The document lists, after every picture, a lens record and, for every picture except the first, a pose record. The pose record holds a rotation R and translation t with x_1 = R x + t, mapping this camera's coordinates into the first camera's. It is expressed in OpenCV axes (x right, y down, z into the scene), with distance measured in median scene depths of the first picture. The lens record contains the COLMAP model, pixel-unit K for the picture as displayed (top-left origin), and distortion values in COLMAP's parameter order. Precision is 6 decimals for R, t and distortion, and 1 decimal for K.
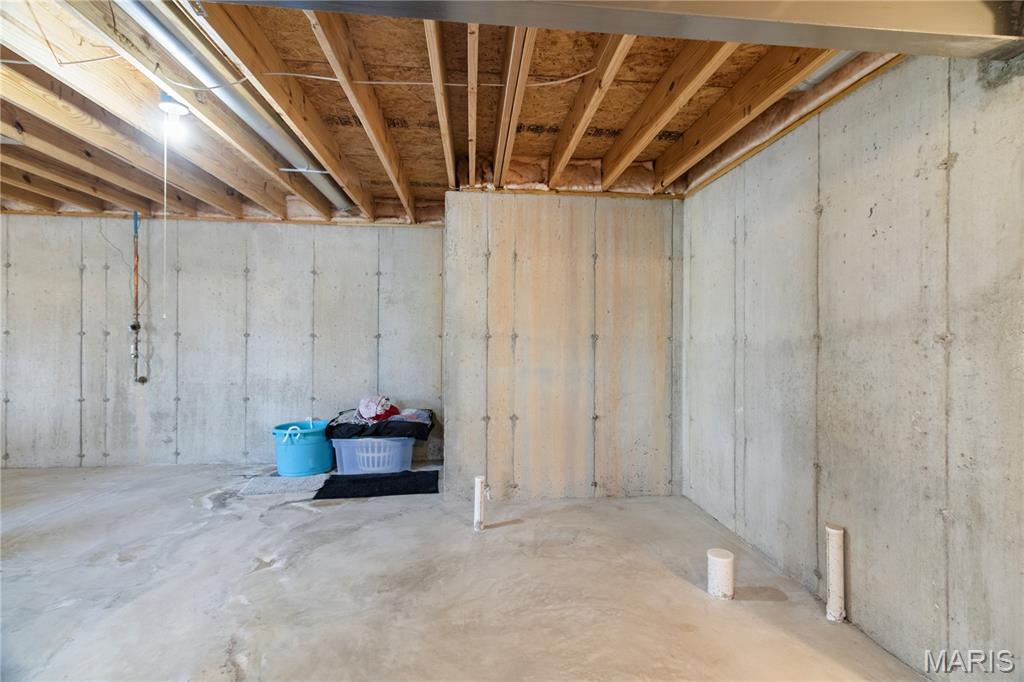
lens RADIAL K [[477.2, 0, 513.4], [0, 477.2, 337.5], [0, 0, 1]] dist [0.003643, -0.000657]
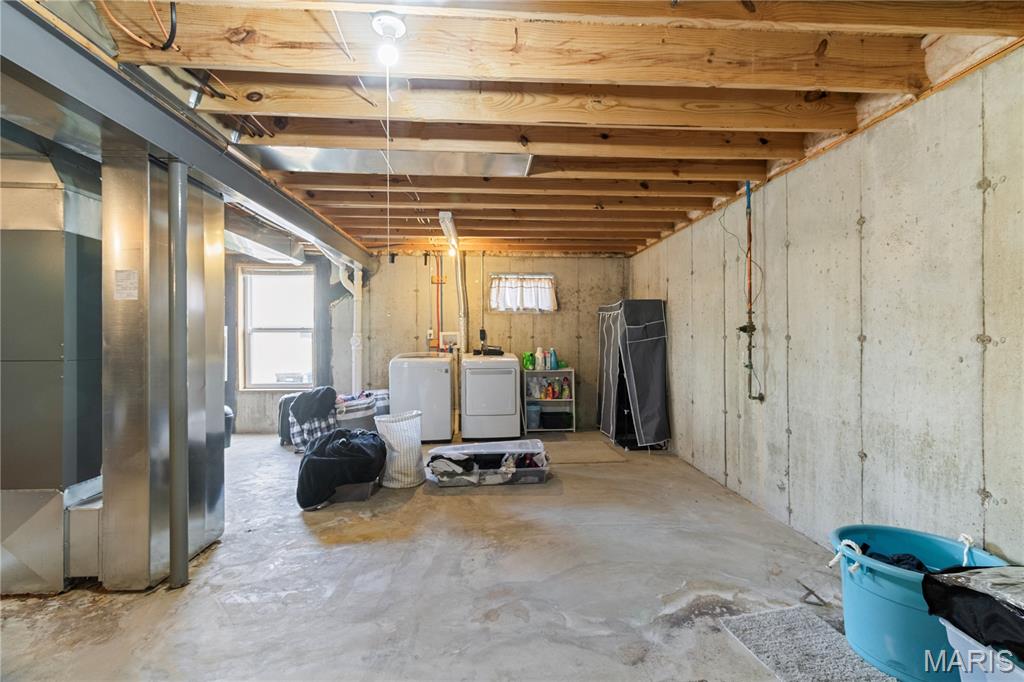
lens RADIAL K [[477.2, 0, 514.1], [0, 477.2, 337.3], [0, 0, 1]] dist [0.003643, -0.000657]
pose [[-0.027272, -0.006429, -0.999607, 0.001644], [-0.000501, 0.999979, -0.006418, -0.002480], [0.999628, 0.000326, -0.027275, 0.623747]]
